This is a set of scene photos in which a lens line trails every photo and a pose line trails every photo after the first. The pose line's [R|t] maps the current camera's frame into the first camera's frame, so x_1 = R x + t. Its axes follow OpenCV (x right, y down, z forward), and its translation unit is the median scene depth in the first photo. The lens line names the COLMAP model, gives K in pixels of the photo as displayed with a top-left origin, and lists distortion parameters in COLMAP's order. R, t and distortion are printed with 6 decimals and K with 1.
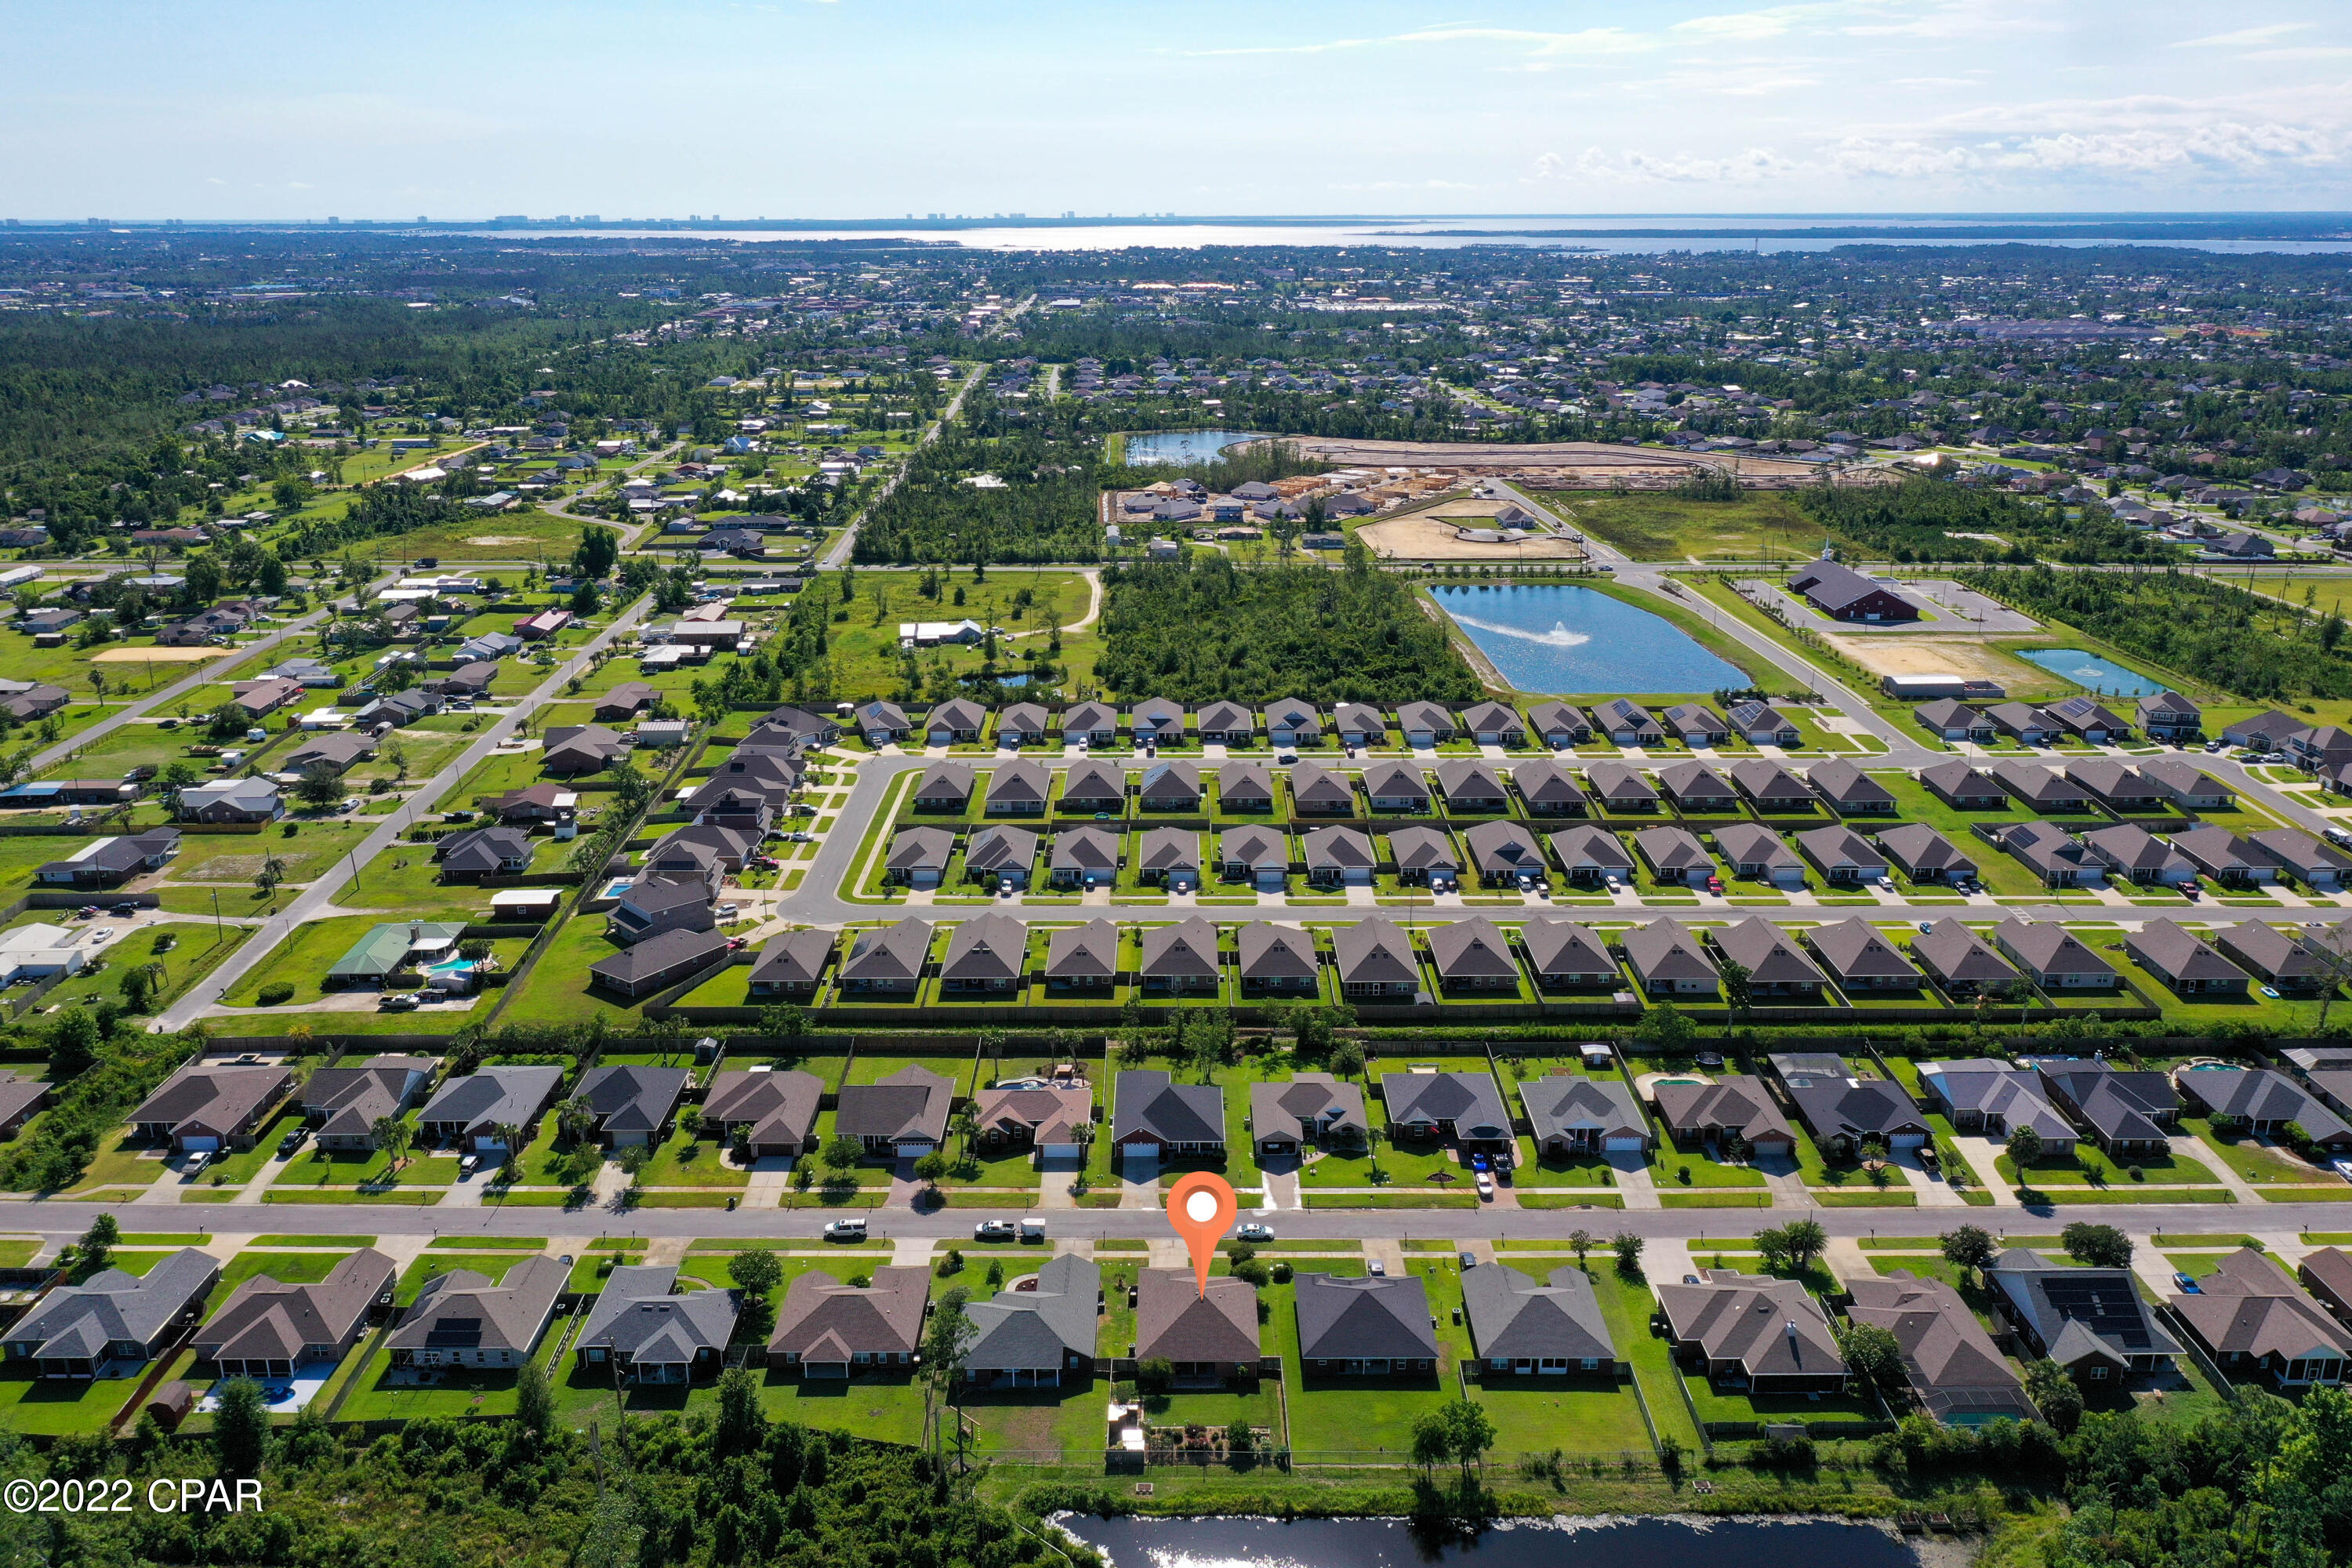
lens RADIAL K [[1841.8, 0, 1176.0], [0, 1841.8, 784.0], [0, 0, 1]] dist [-0.005348, -0.000590]
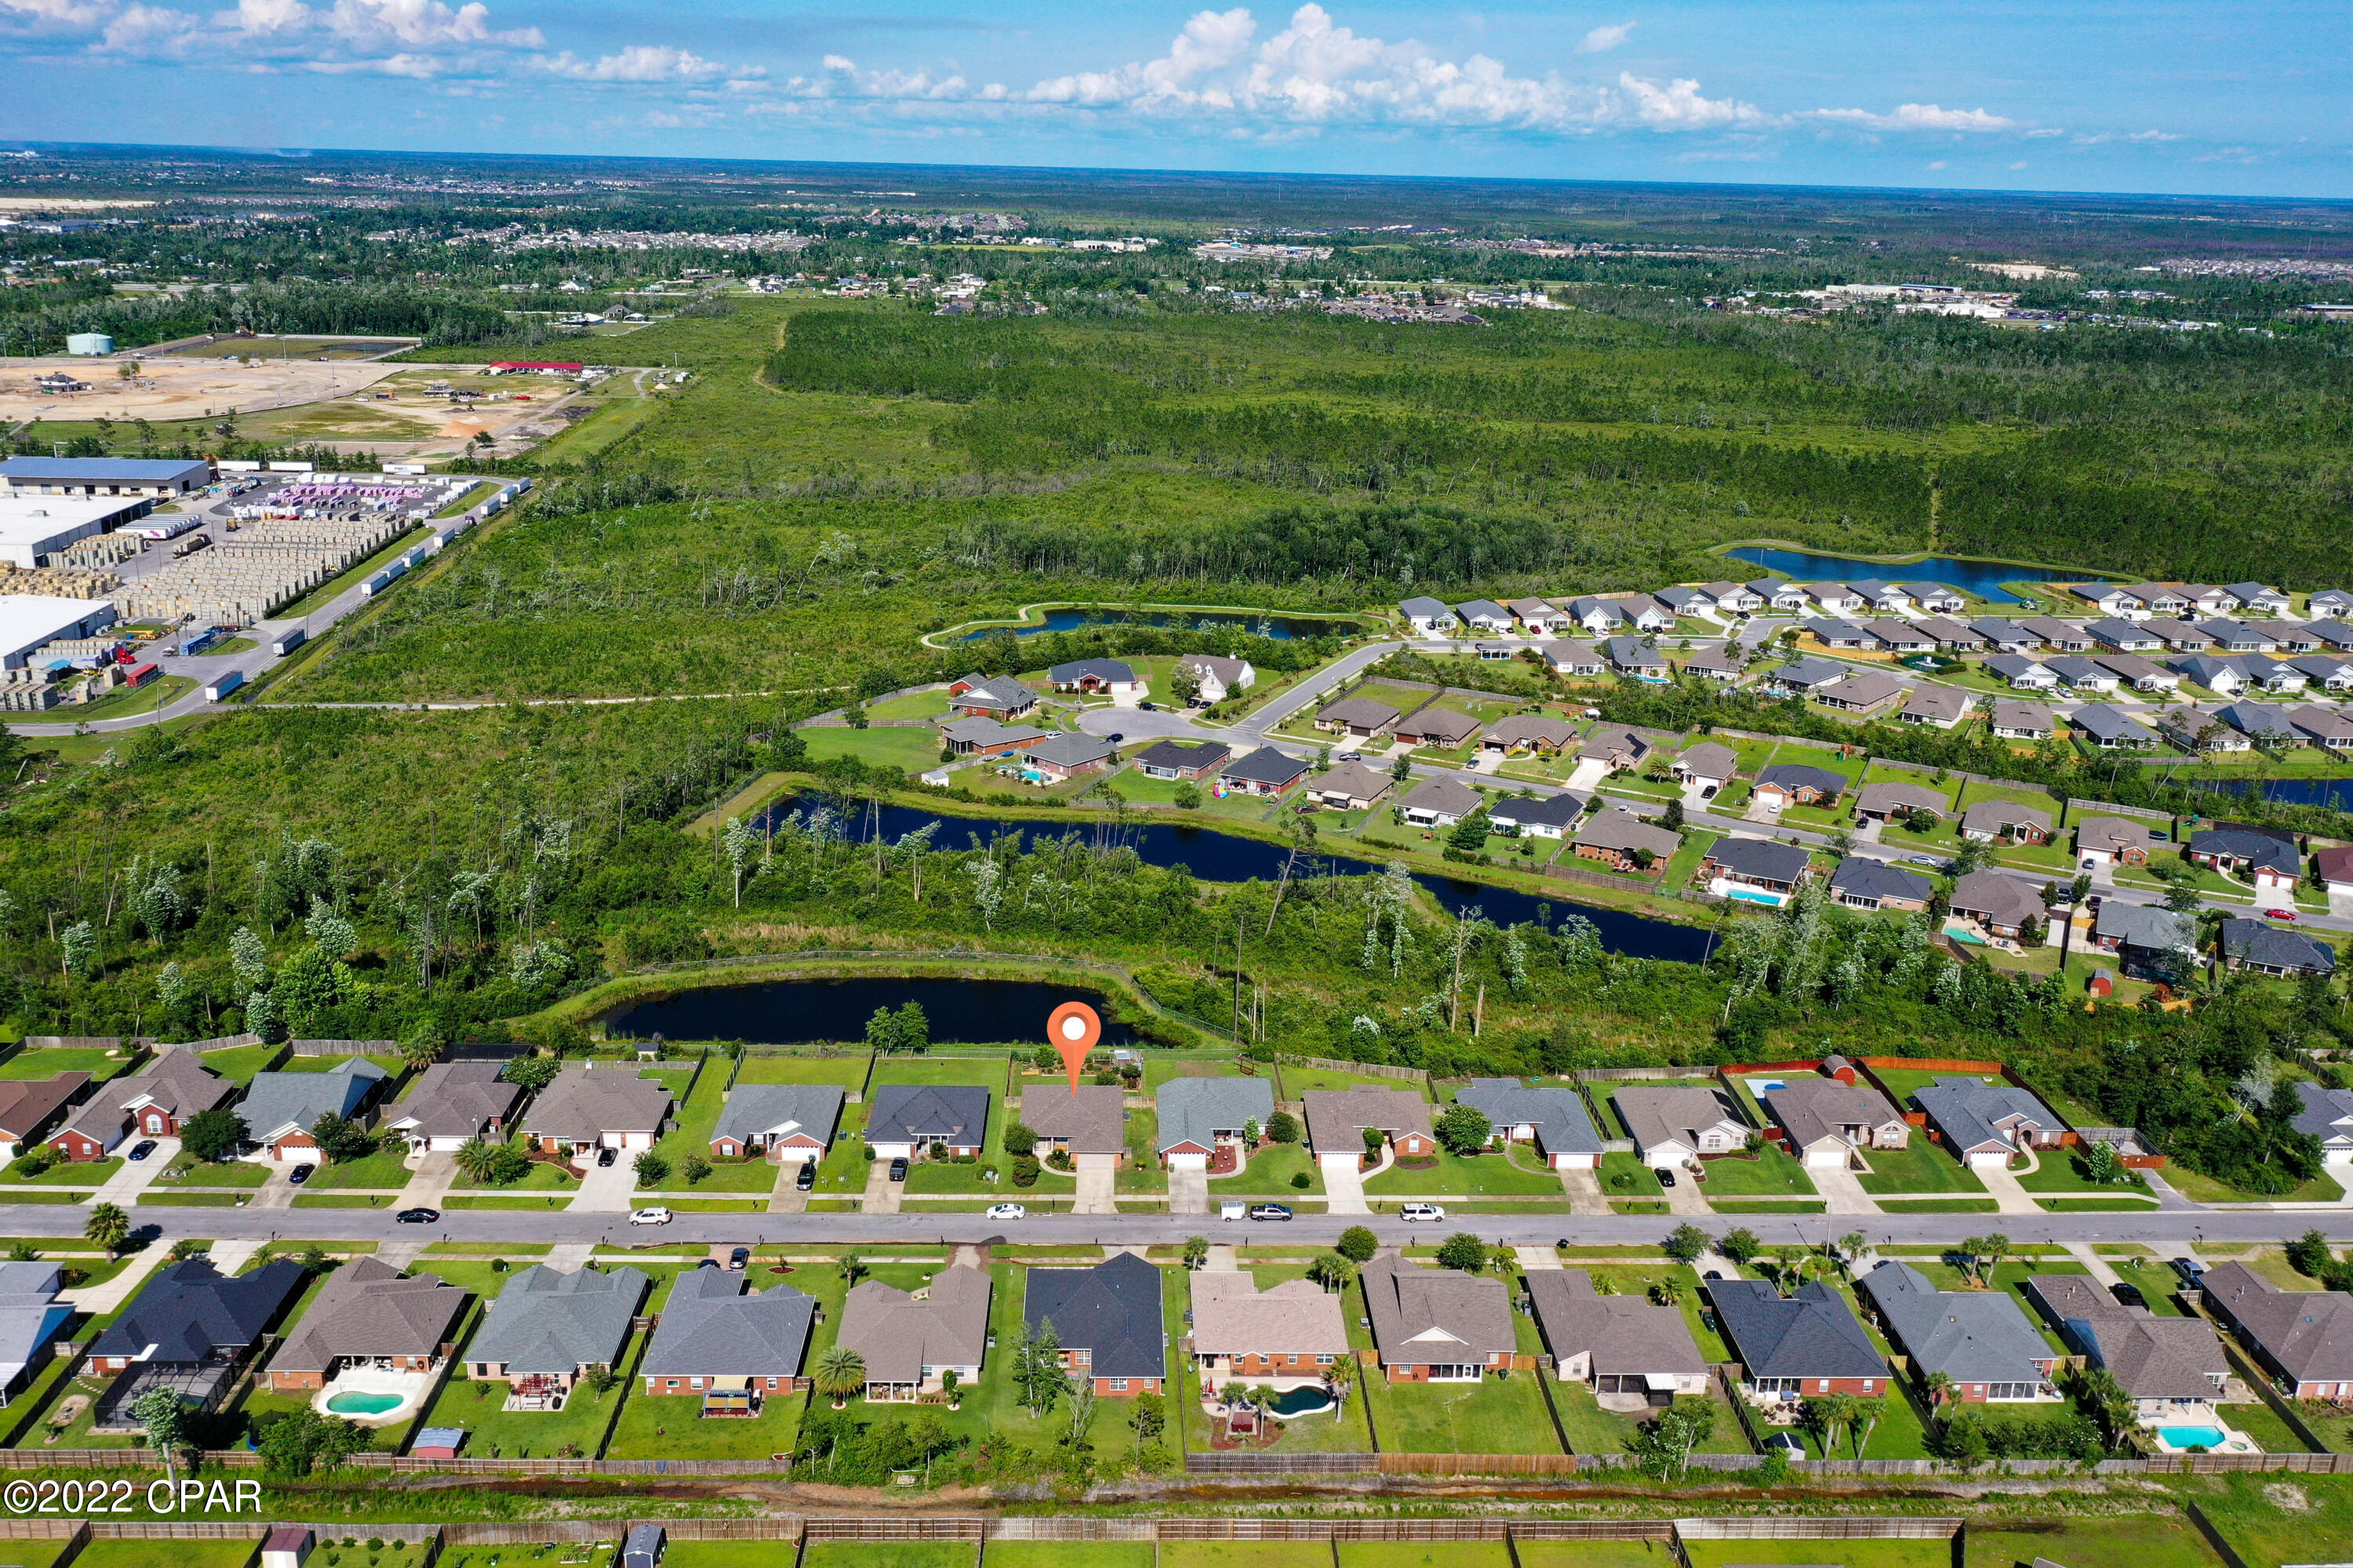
lens RADIAL K [[1912.1, 0, 1176.5], [0, 1912.1, 784.0], [0, 0, 1]] dist [0.005062, 0.001966]
pose [[-0.999431, -0.012939, -0.031154, -0.014796], [-0.028623, 0.813987, 0.580177, -0.509179], [0.017852, 0.580738, -0.813895, 1.606087]]
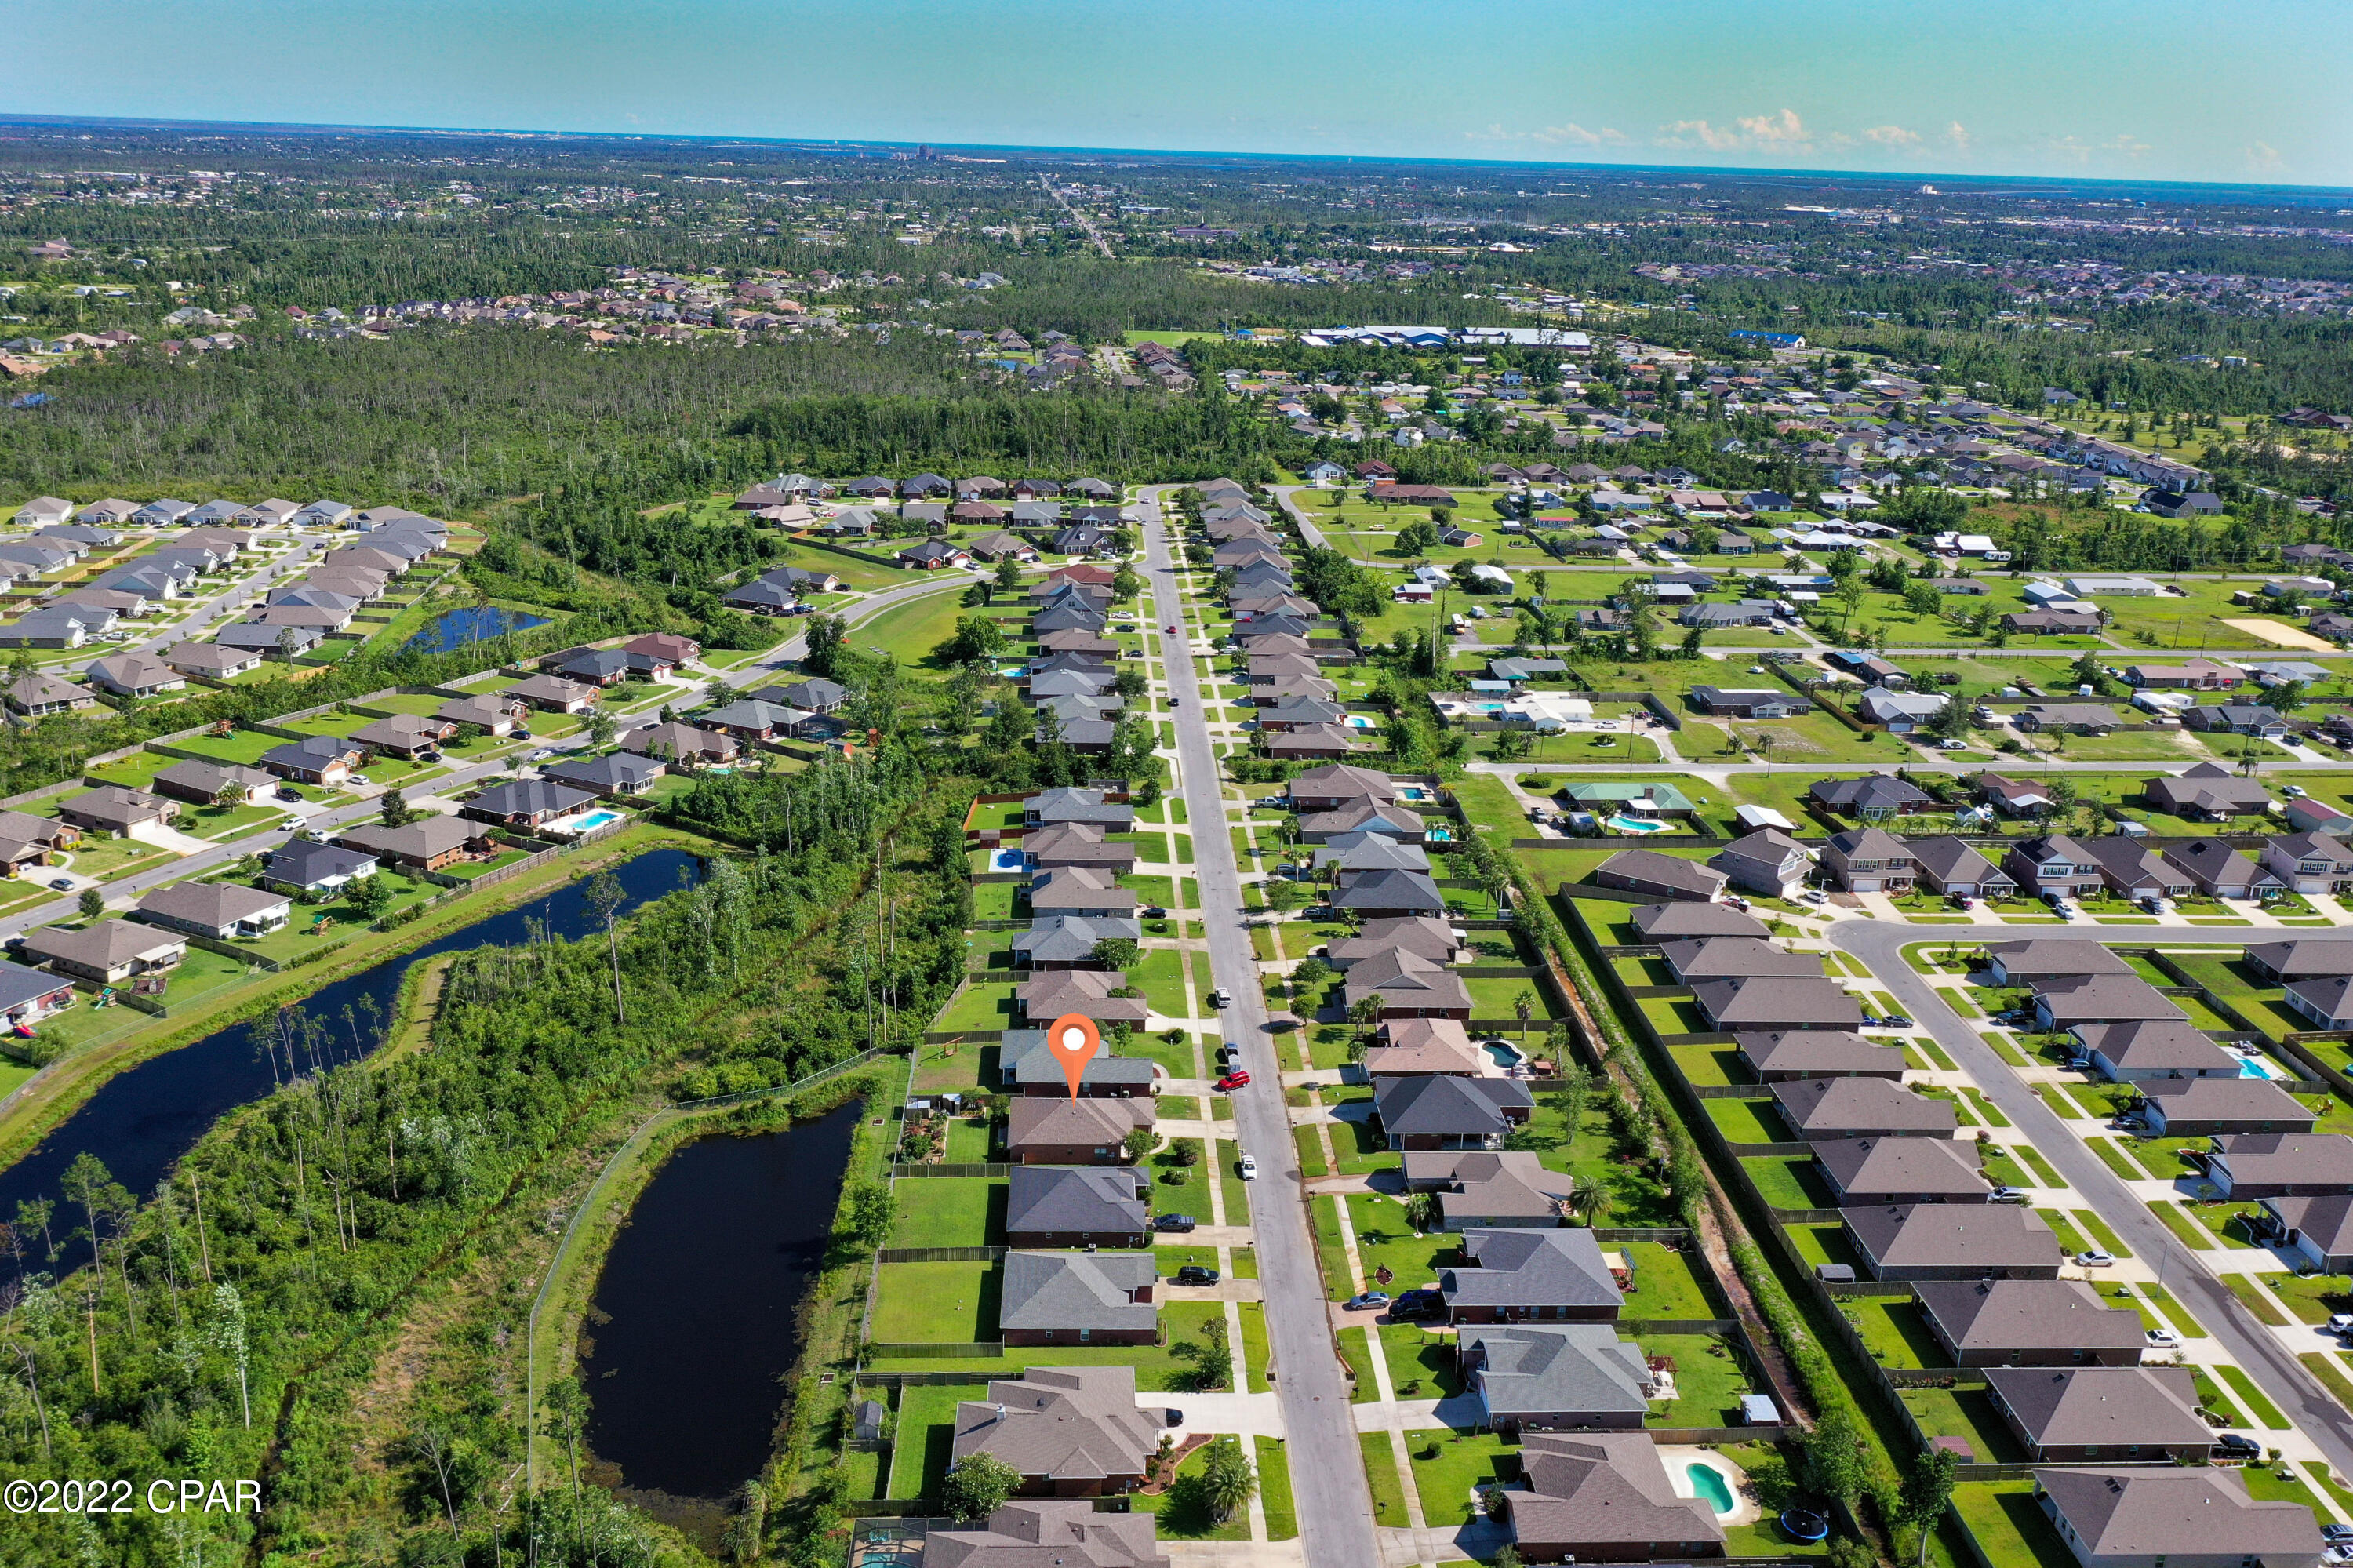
lens RADIAL K [[2004.5, 0, 1176.5], [0, 2004.5, 784.0], [0, 0, 1]] dist [-0.001587, -0.001990]
pose [[0.042172, 0.306583, -0.950909, 0.946452], [-0.327757, 0.903332, 0.276707, -0.215884], [0.943820, 0.299998, 0.138580, 0.708712]]
